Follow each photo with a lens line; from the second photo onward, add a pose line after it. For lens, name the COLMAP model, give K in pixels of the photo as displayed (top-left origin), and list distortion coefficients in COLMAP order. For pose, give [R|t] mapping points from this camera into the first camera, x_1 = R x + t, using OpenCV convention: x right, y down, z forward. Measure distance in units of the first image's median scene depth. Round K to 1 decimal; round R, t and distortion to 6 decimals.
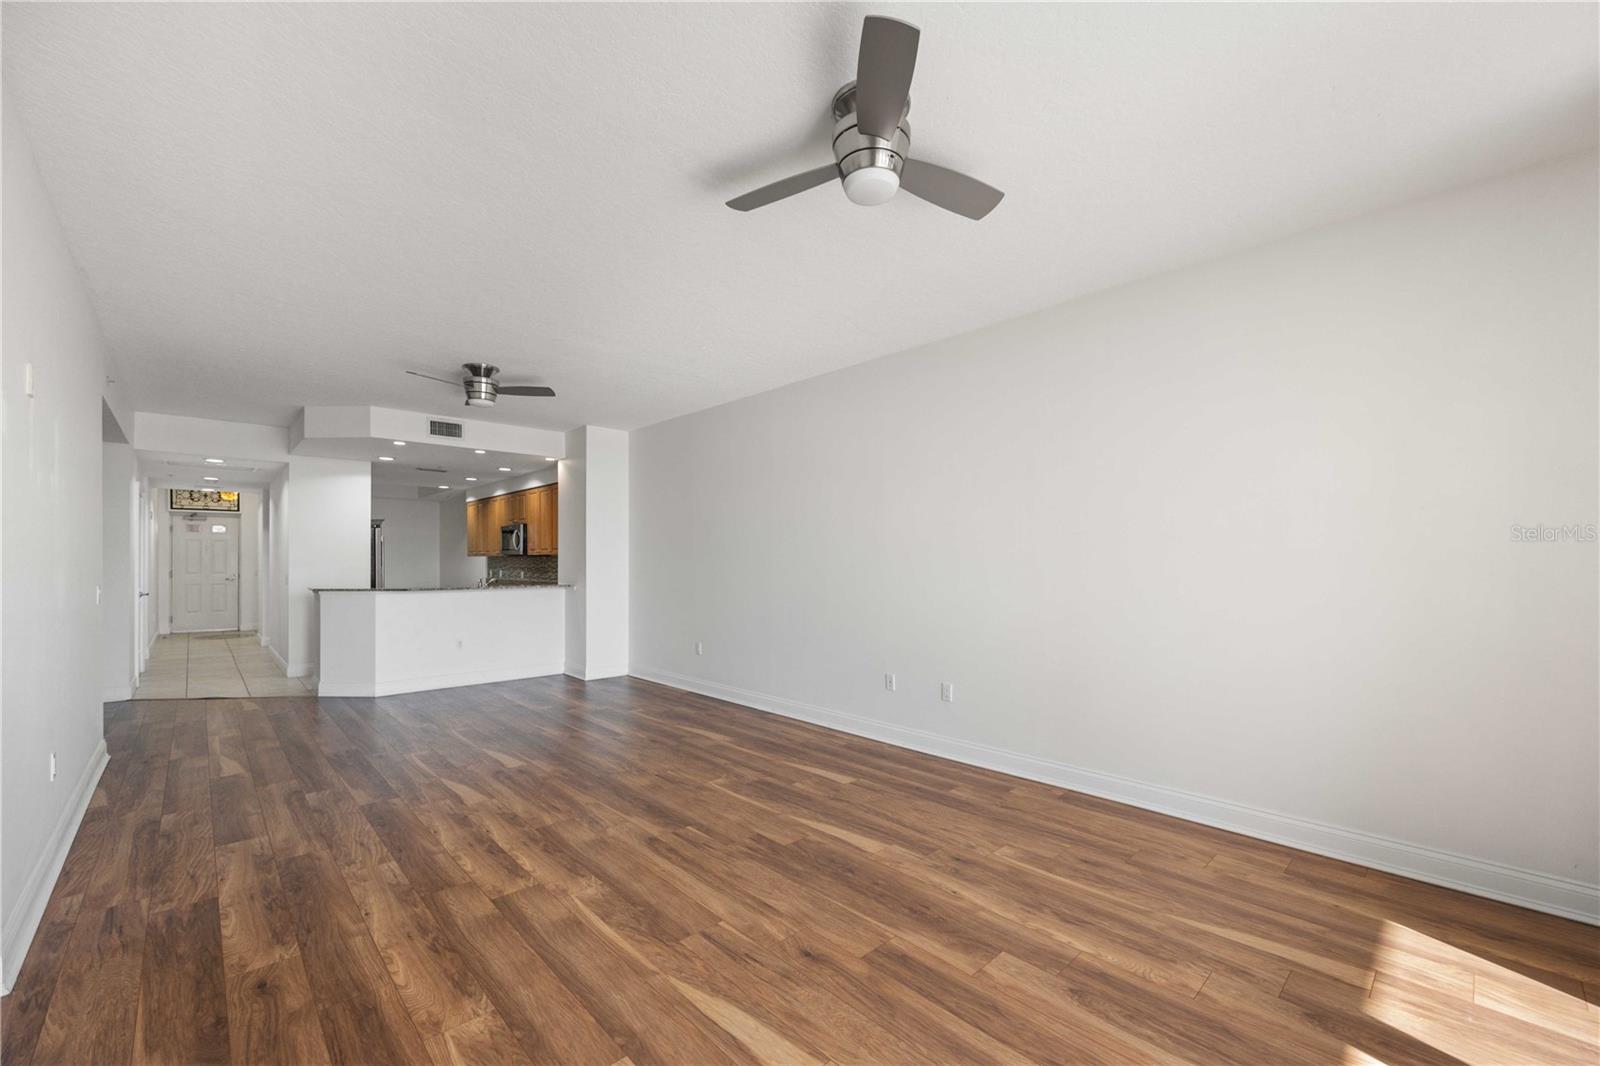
lens RADIAL K [[642.5, 0, 786.9], [0, 642.5, 556.8], [0, 0, 1]] dist [-0.002926, 0.001129]
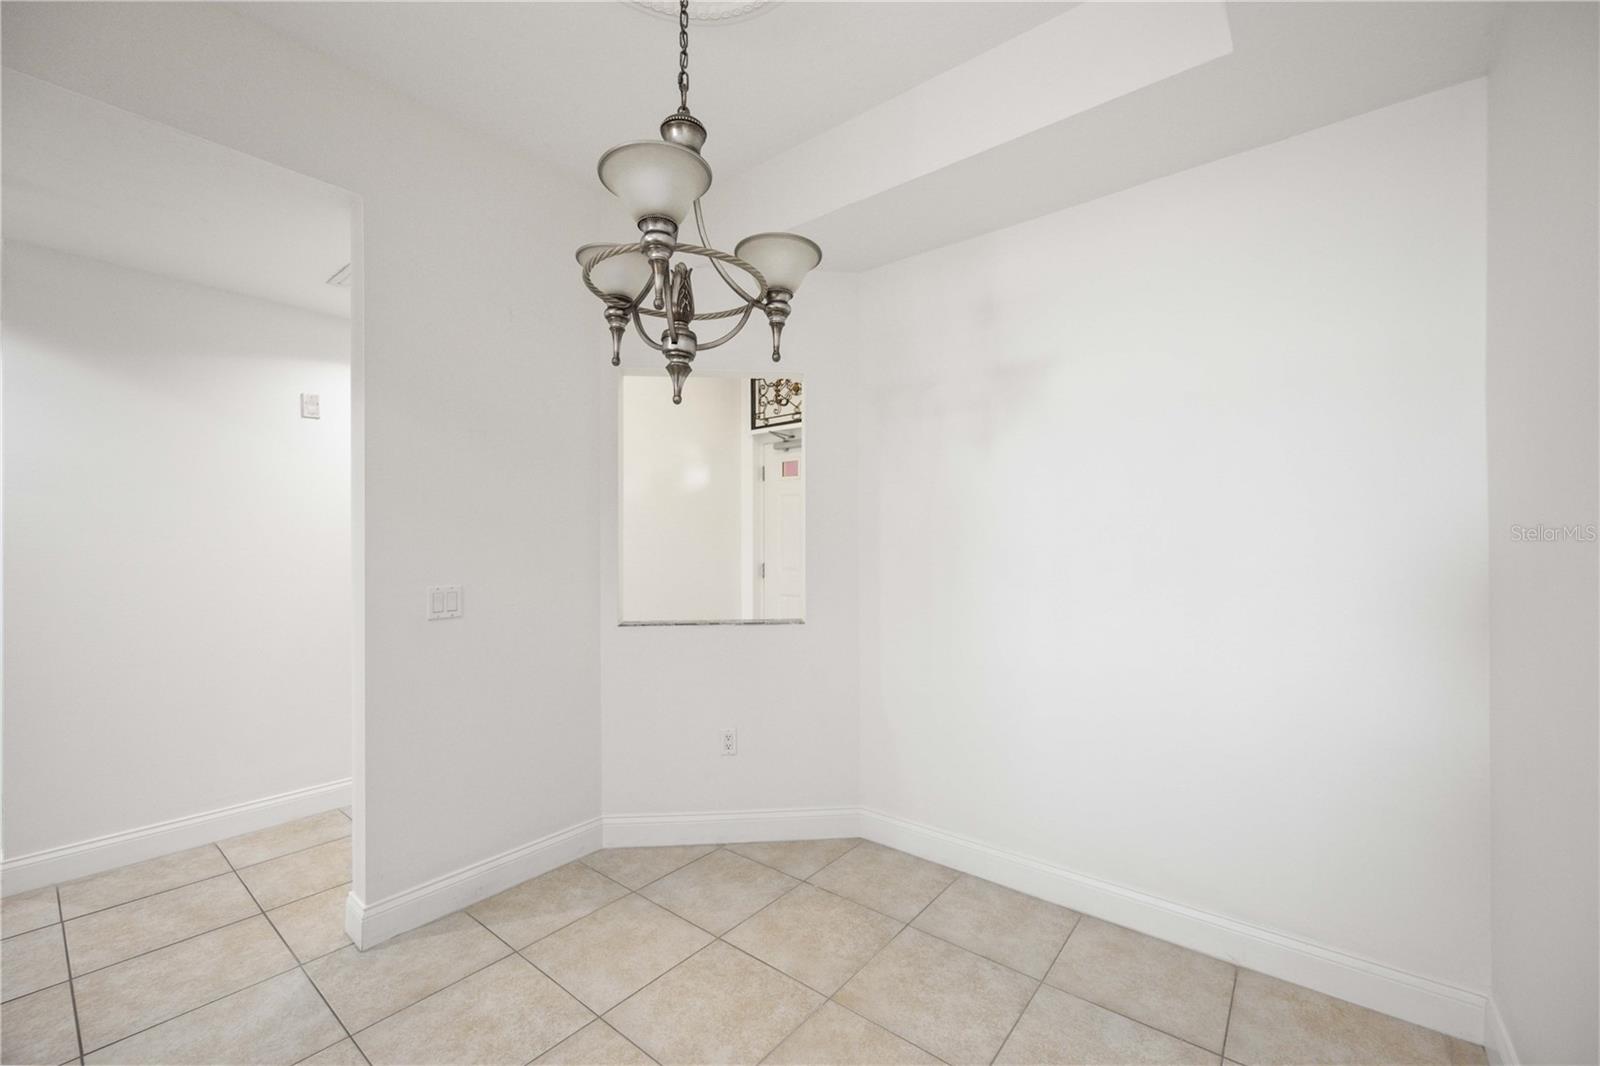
lens RADIAL K [[642.5, 0, 792.3], [0, 642.5, 553.3], [0, 0, 1]] dist [-0.002926, 0.001129]
pose [[0.148675, 0.012742, -0.988804, -0.496987], [0.009781, 0.999849, 0.014355, 0.008134], [0.988838, -0.011806, 0.148528, 0.958239]]
